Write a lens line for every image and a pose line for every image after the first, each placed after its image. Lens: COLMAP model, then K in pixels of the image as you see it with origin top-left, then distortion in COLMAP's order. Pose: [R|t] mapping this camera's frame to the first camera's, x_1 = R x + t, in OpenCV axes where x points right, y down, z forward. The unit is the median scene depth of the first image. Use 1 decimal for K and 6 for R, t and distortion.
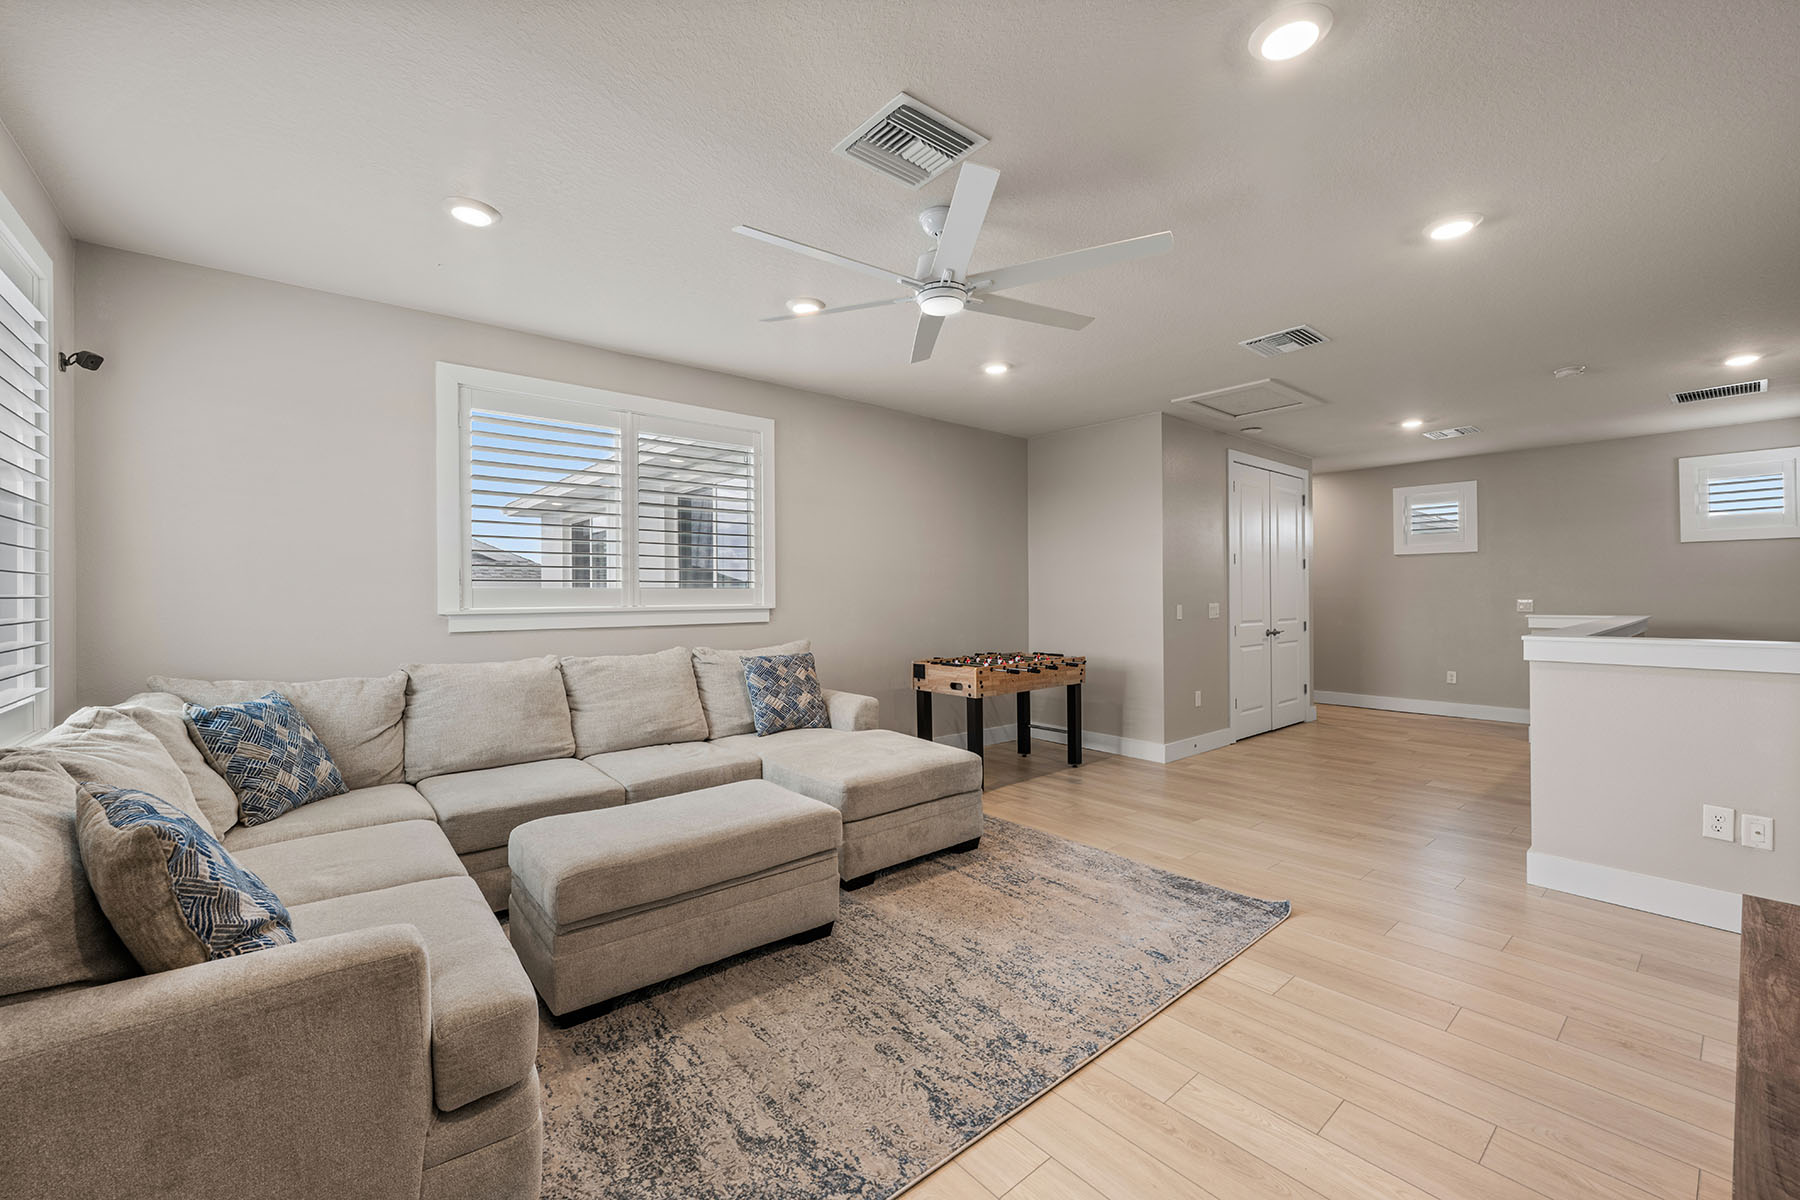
lens RADIAL K [[723.7, 0, 900.0], [0, 723.7, 600.0], [0, 0, 1]] dist [0.014238, -0.000340]
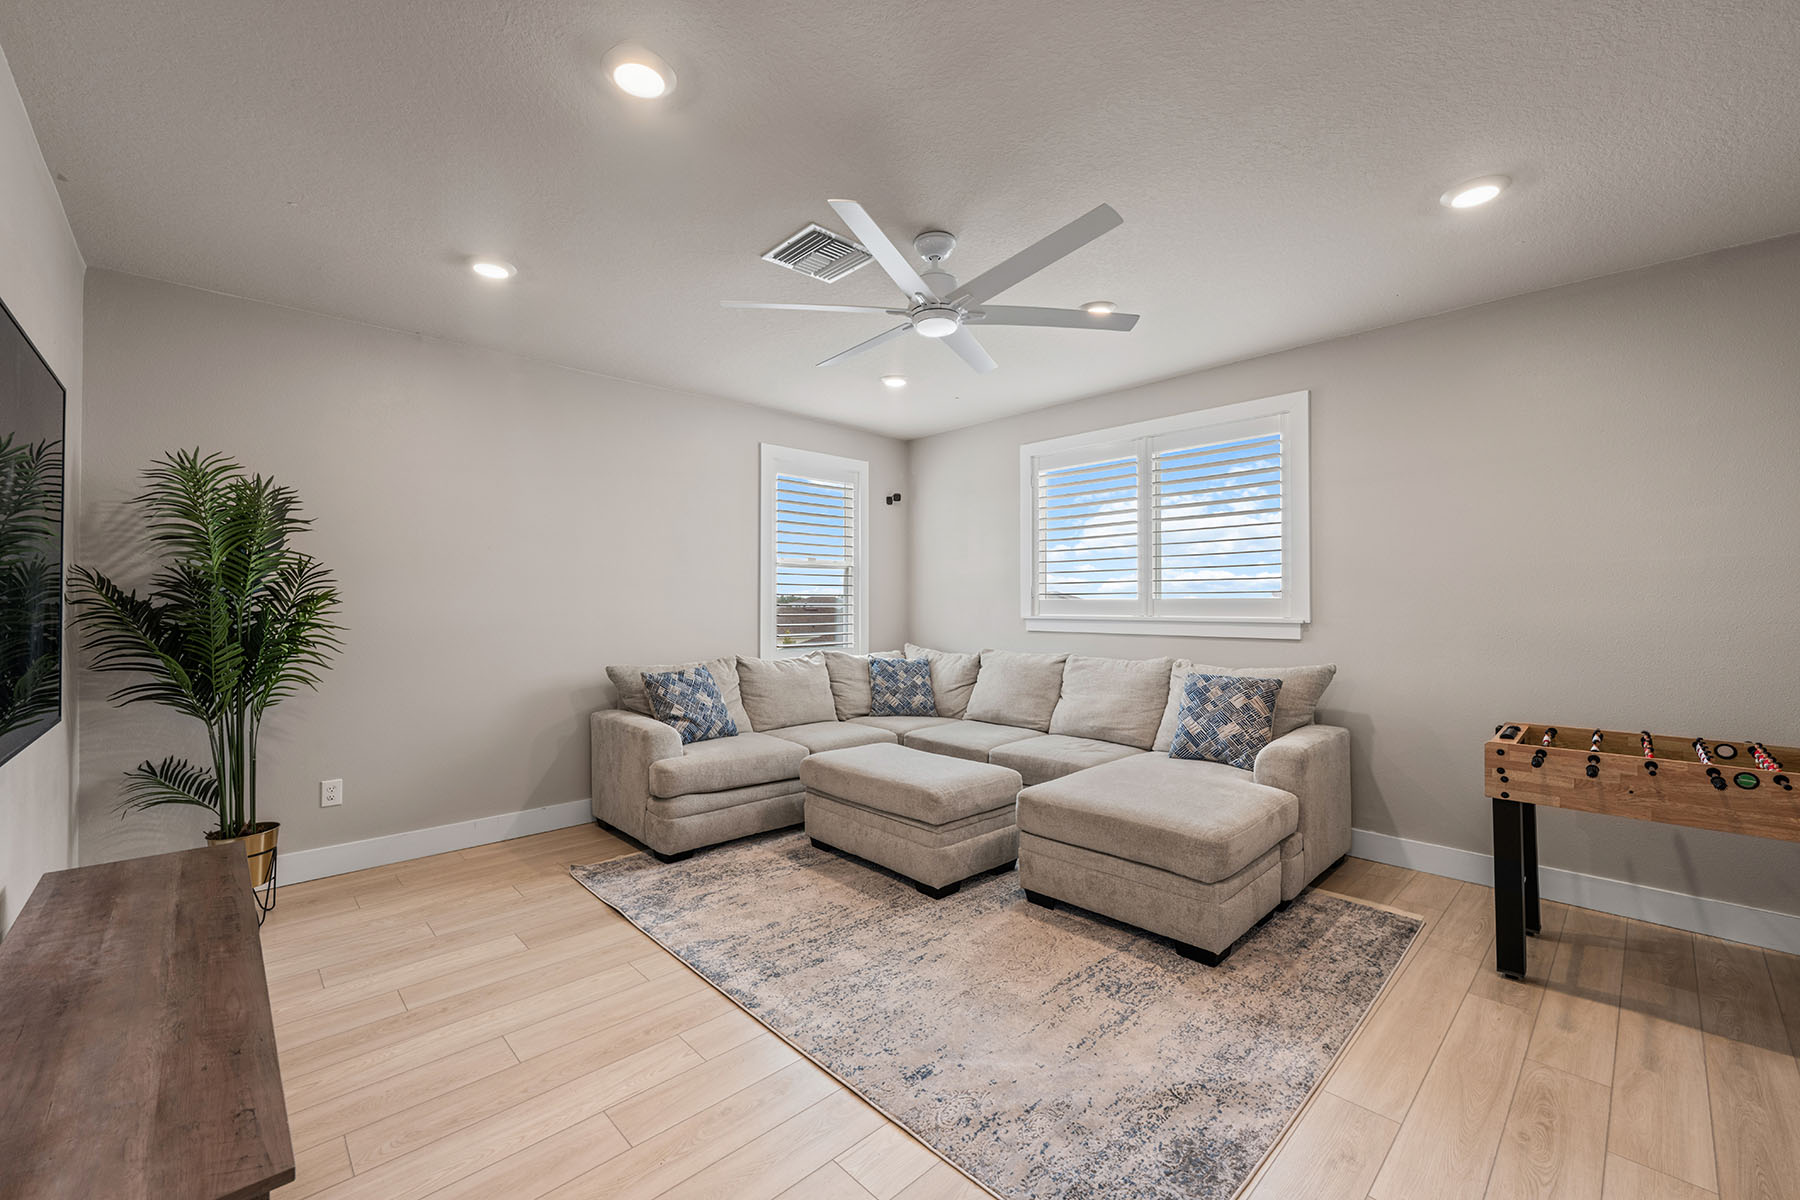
lens RADIAL K [[723.7, 0, 900.0], [0, 723.7, 600.0], [0, 0, 1]] dist [0.014238, -0.000340]
pose [[0.058681, -0.002984, -0.998272, 0.904869], [-0.008114, 0.999961, -0.003466, -0.011778], [0.998244, 0.008303, 0.058655, 0.740150]]
